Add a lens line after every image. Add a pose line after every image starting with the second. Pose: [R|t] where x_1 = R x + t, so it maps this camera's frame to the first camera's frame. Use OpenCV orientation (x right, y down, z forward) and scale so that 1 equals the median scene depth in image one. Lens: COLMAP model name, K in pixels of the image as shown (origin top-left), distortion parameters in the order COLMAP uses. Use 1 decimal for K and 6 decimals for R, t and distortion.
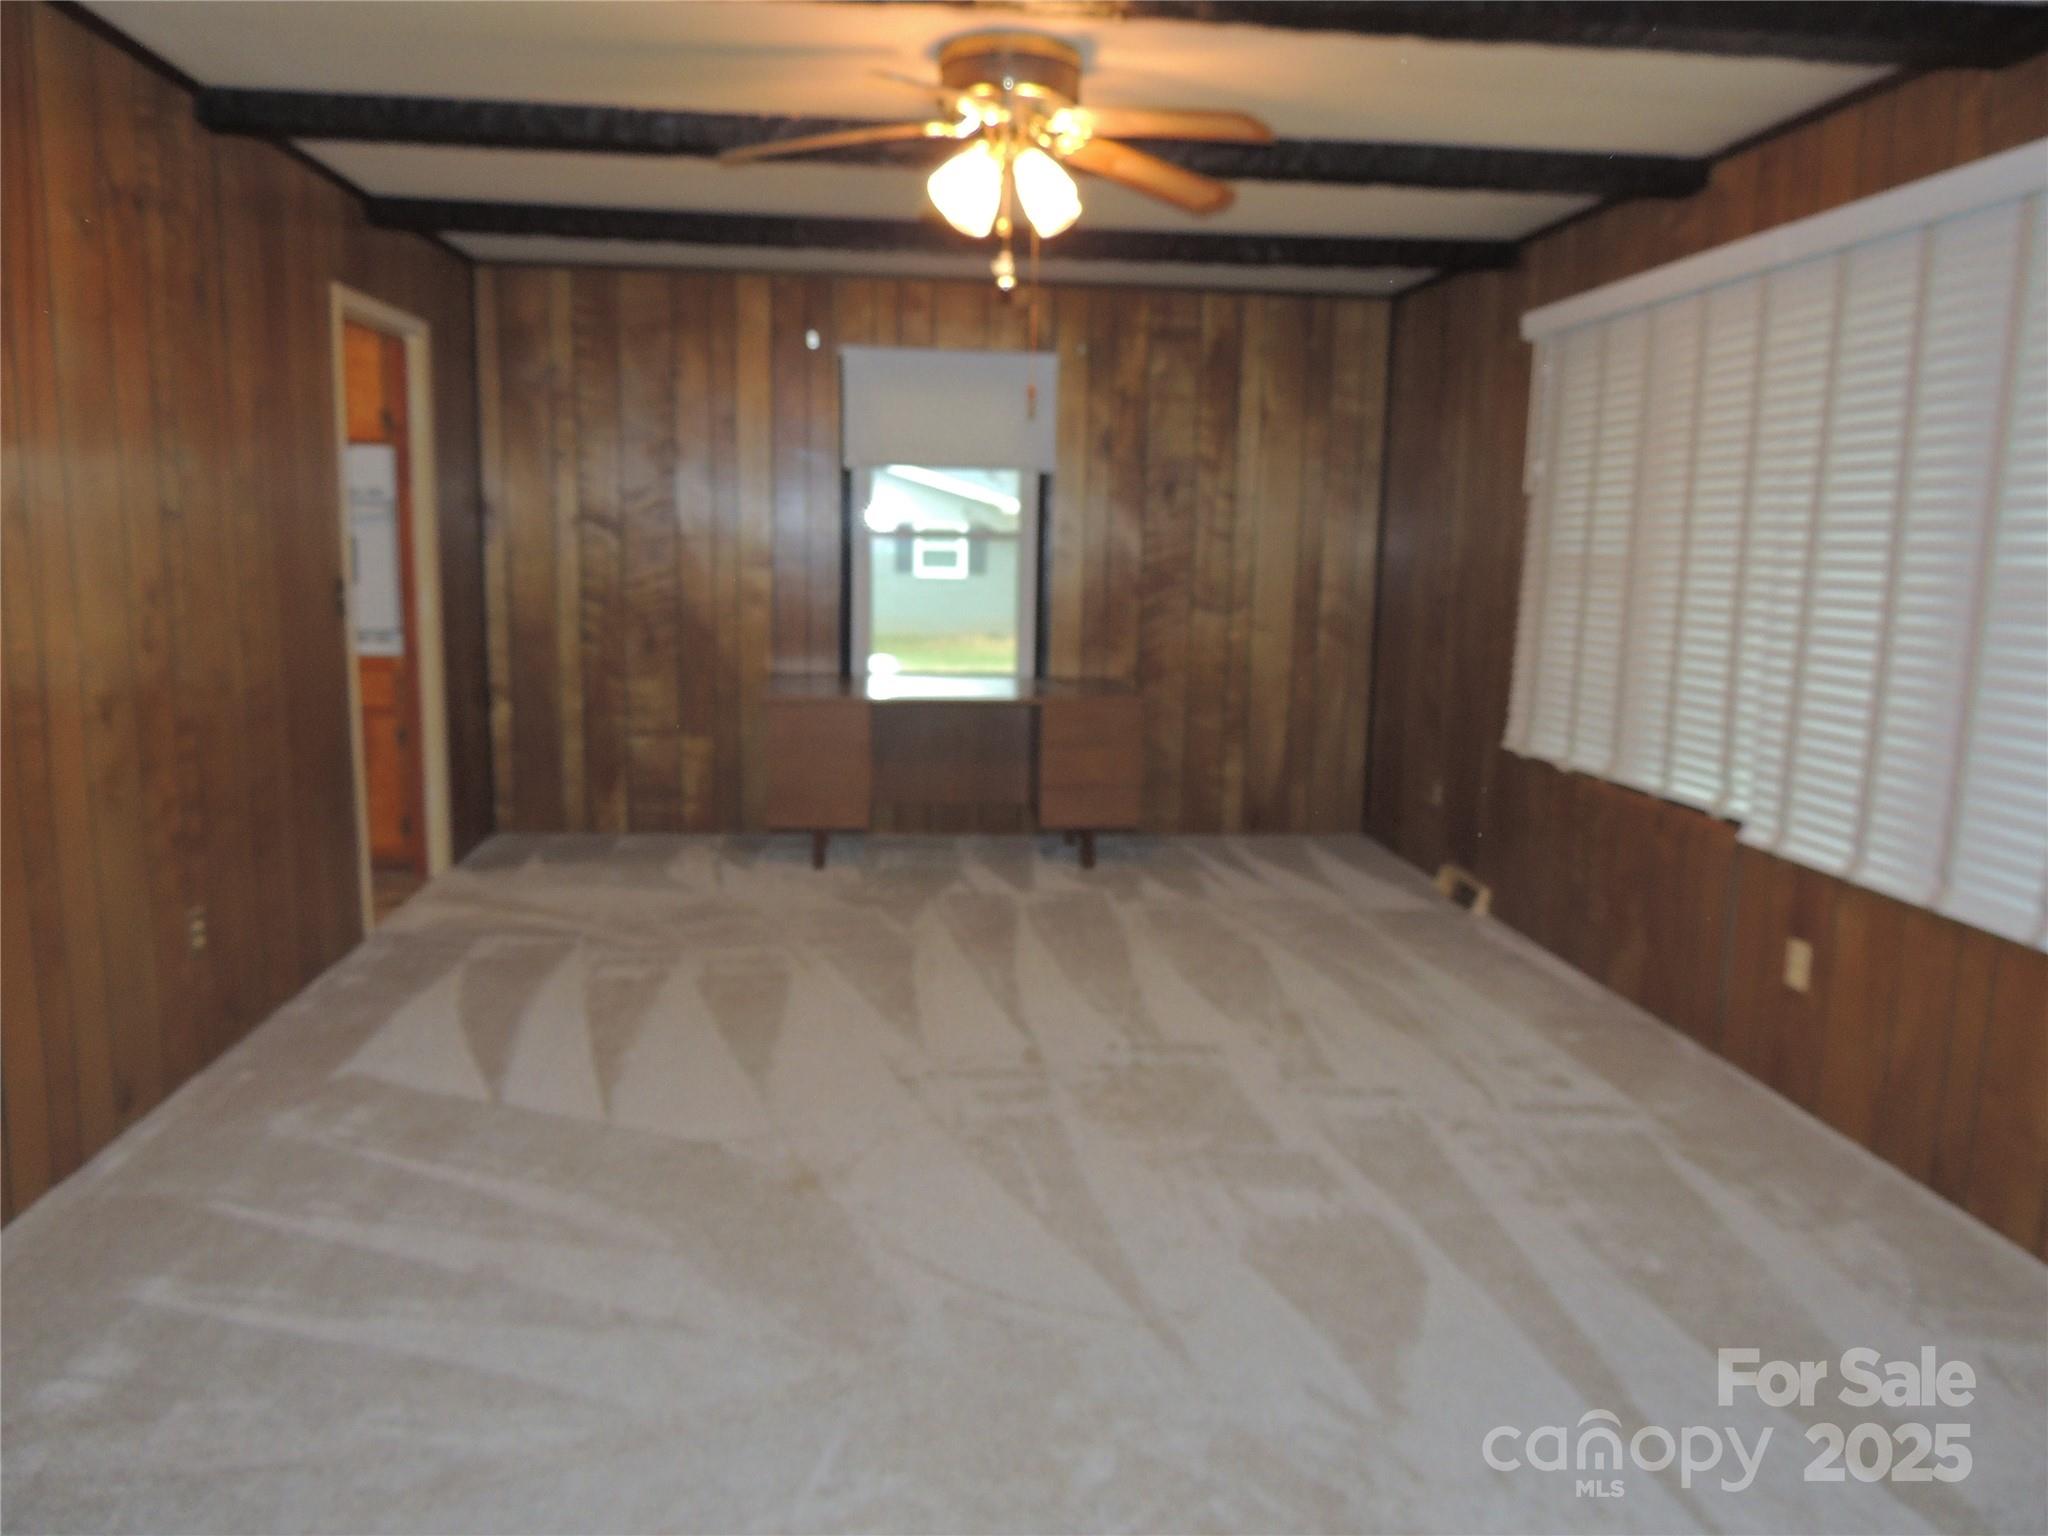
lens RADIAL K [[1491.4, 0, 1024.0], [0, 1491.4, 768.0], [0, 0, 1]] dist [-0.009022, -0.001671]
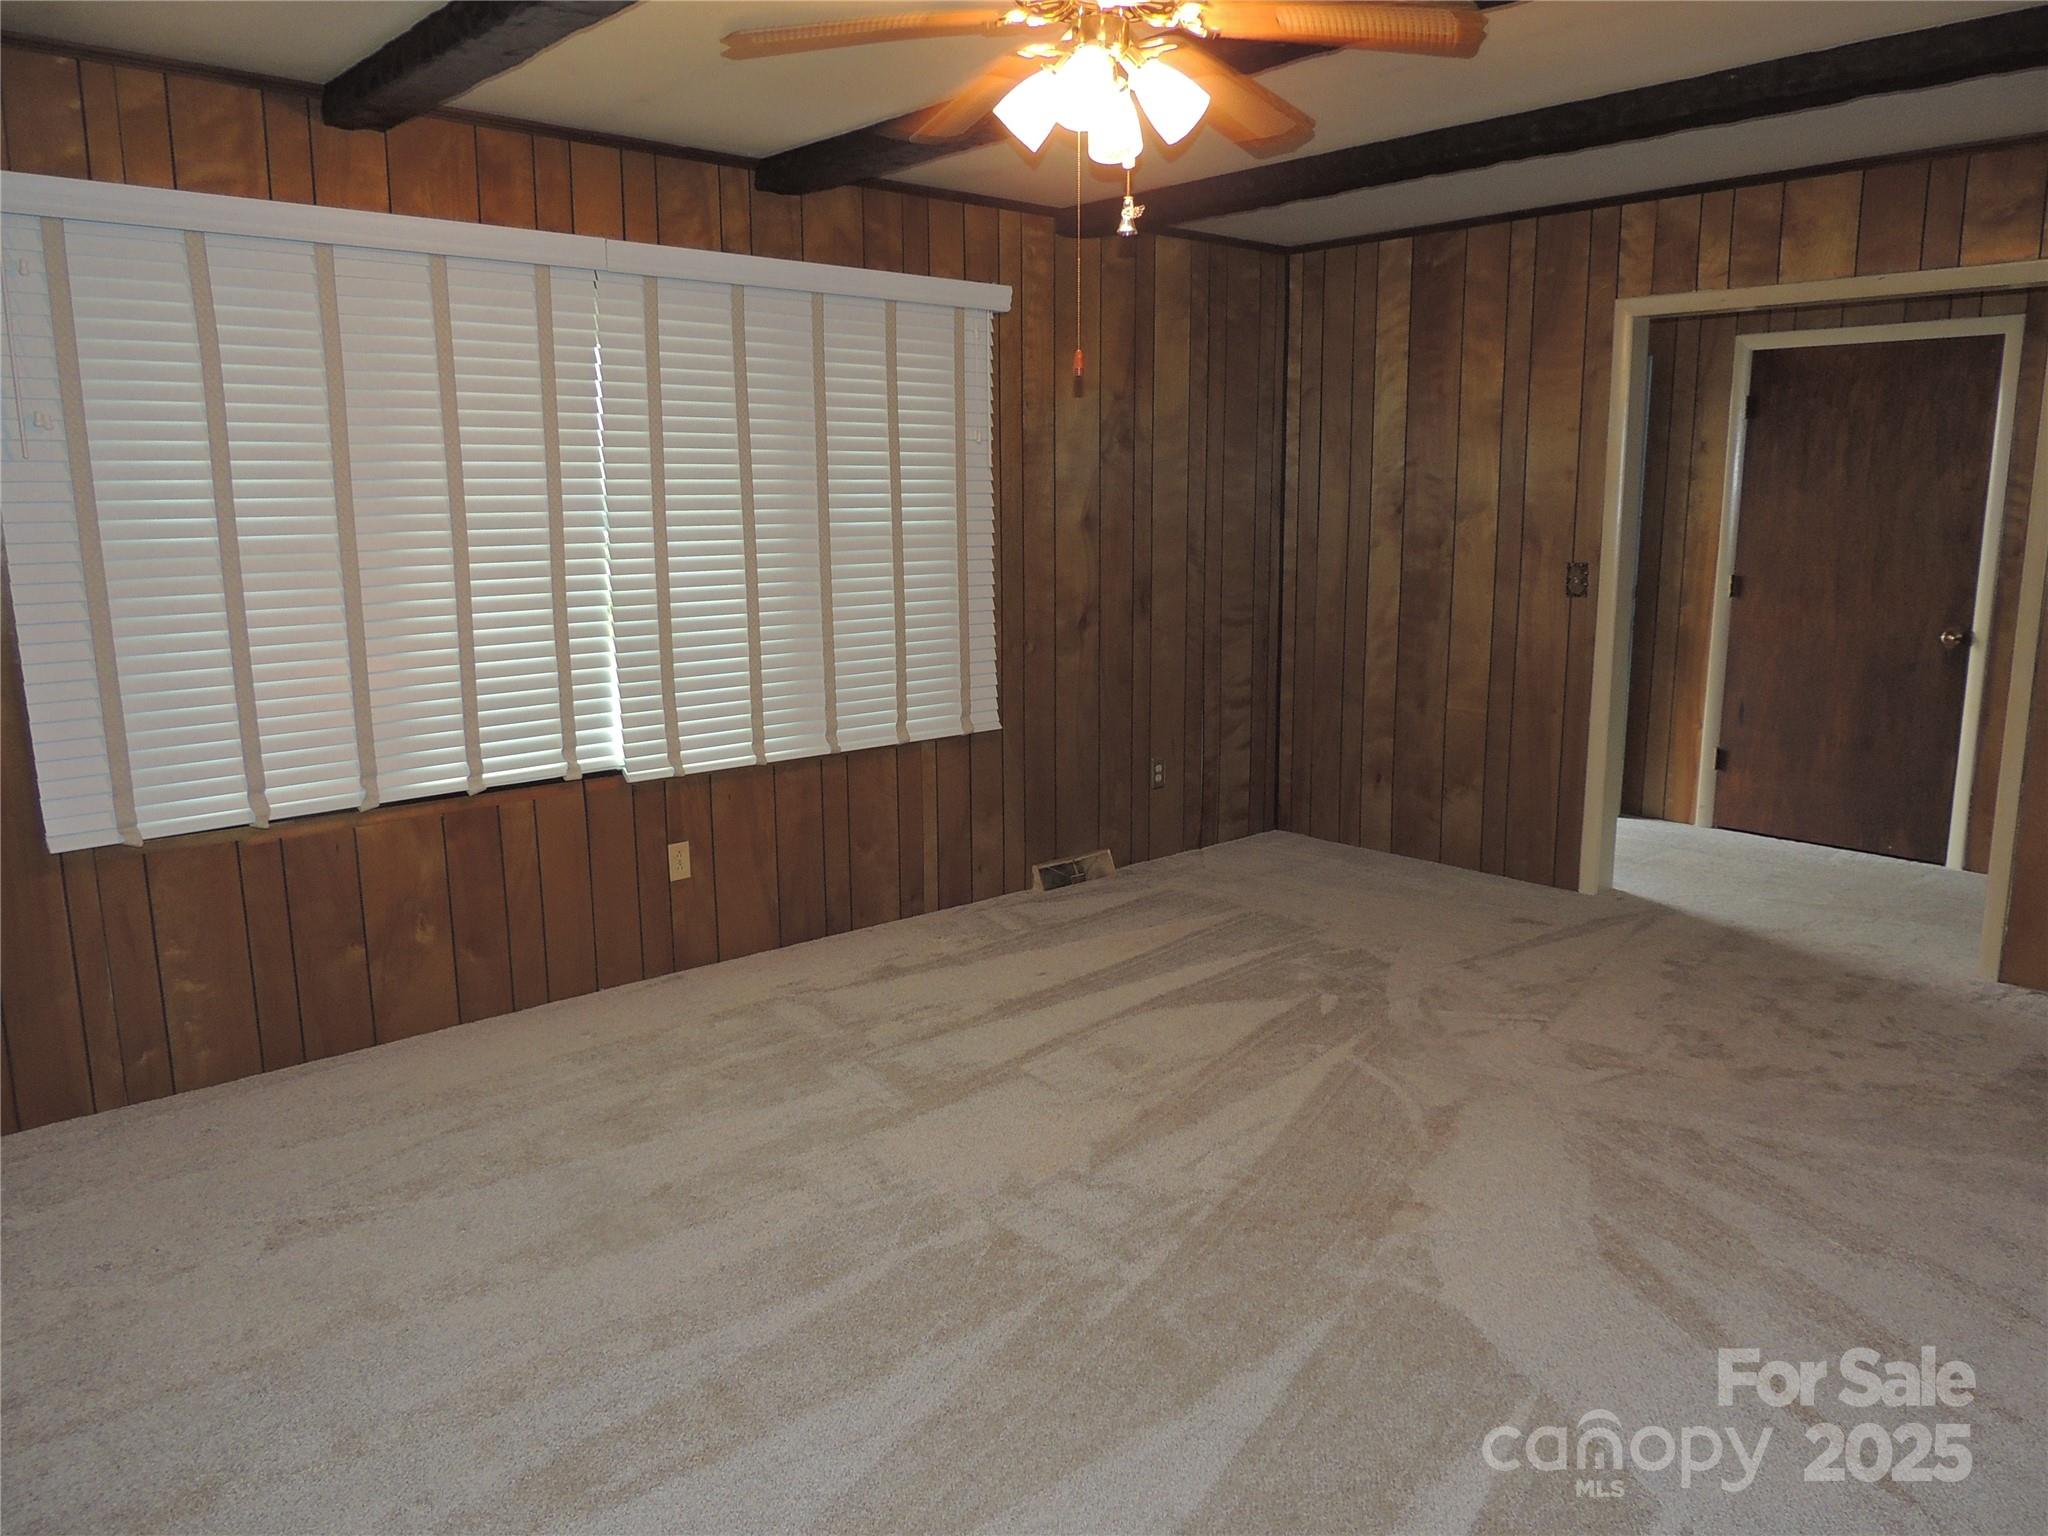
lens RADIAL K [[1491.4, 0, 1024.0], [0, 1491.4, 768.0], [0, 0, 1]] dist [-0.009022, -0.001671]
pose [[-0.580568, -0.163188, 0.797691, -0.493026], [0.118693, 0.952281, 0.281199, -0.203064], [-0.805514, 0.257936, -0.533494, 1.123682]]
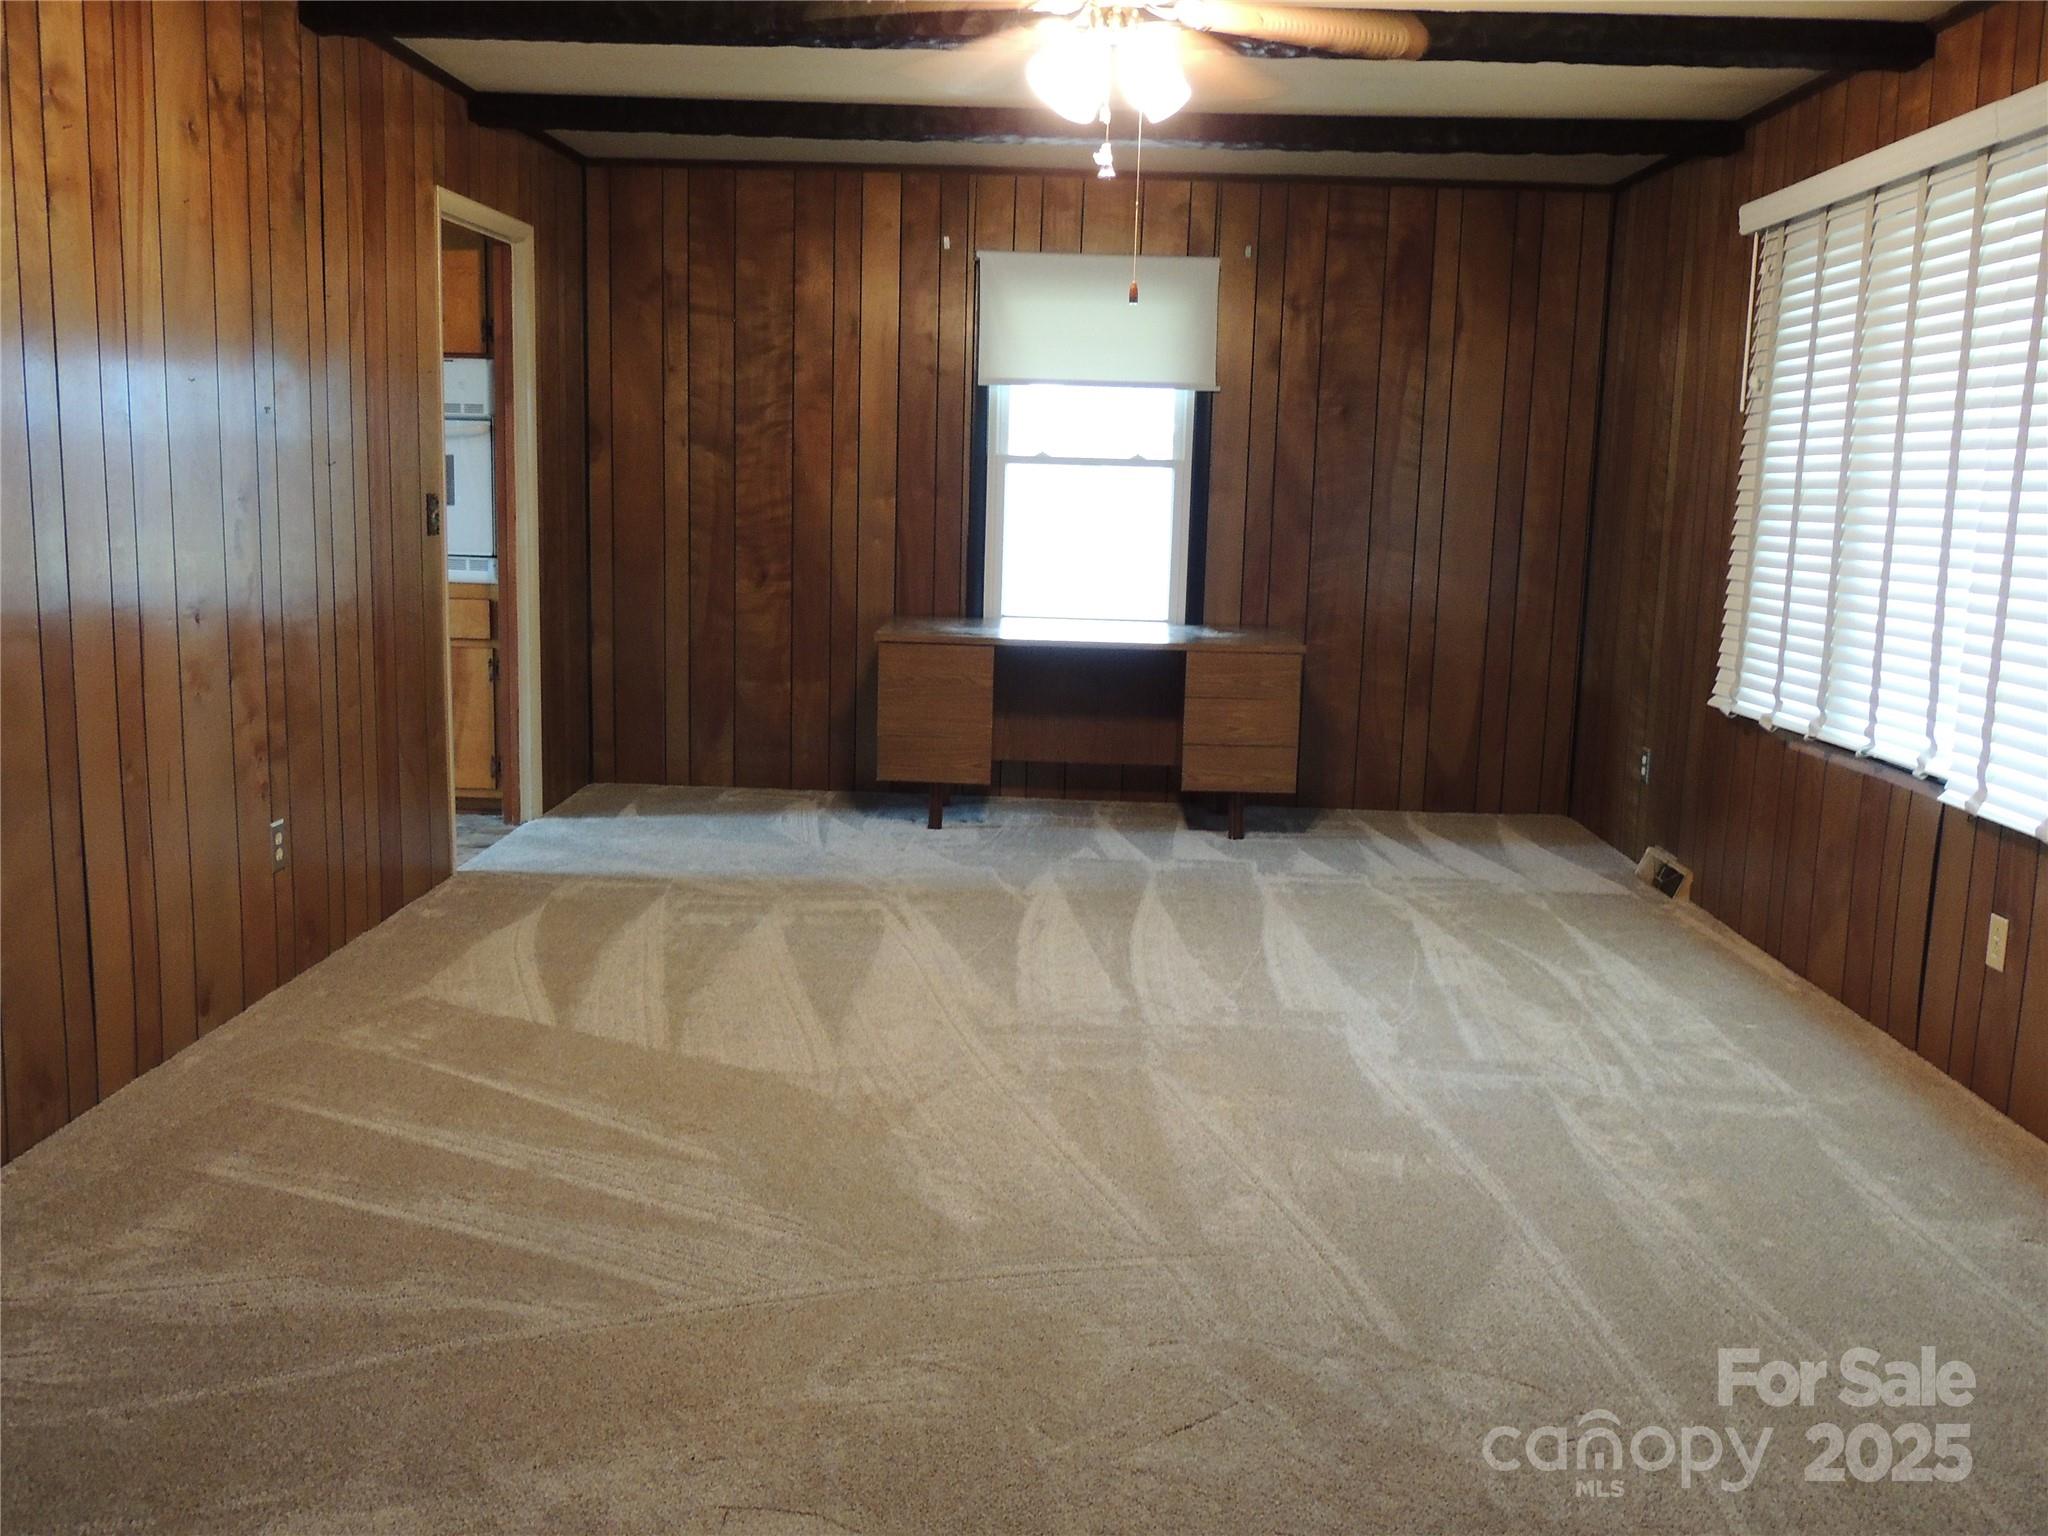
lens RADIAL K [[1795.0, 0, 1024.0], [0, 1795.0, 768.0], [0, 0, 1]] dist [-0.023410, 0.001339]
pose [[0.991958, 0.028192, -0.123389, 0.062289], [-0.027901, 0.999602, 0.004079, 0.032061], [0.123455, -0.000603, 0.992350, -0.090566]]
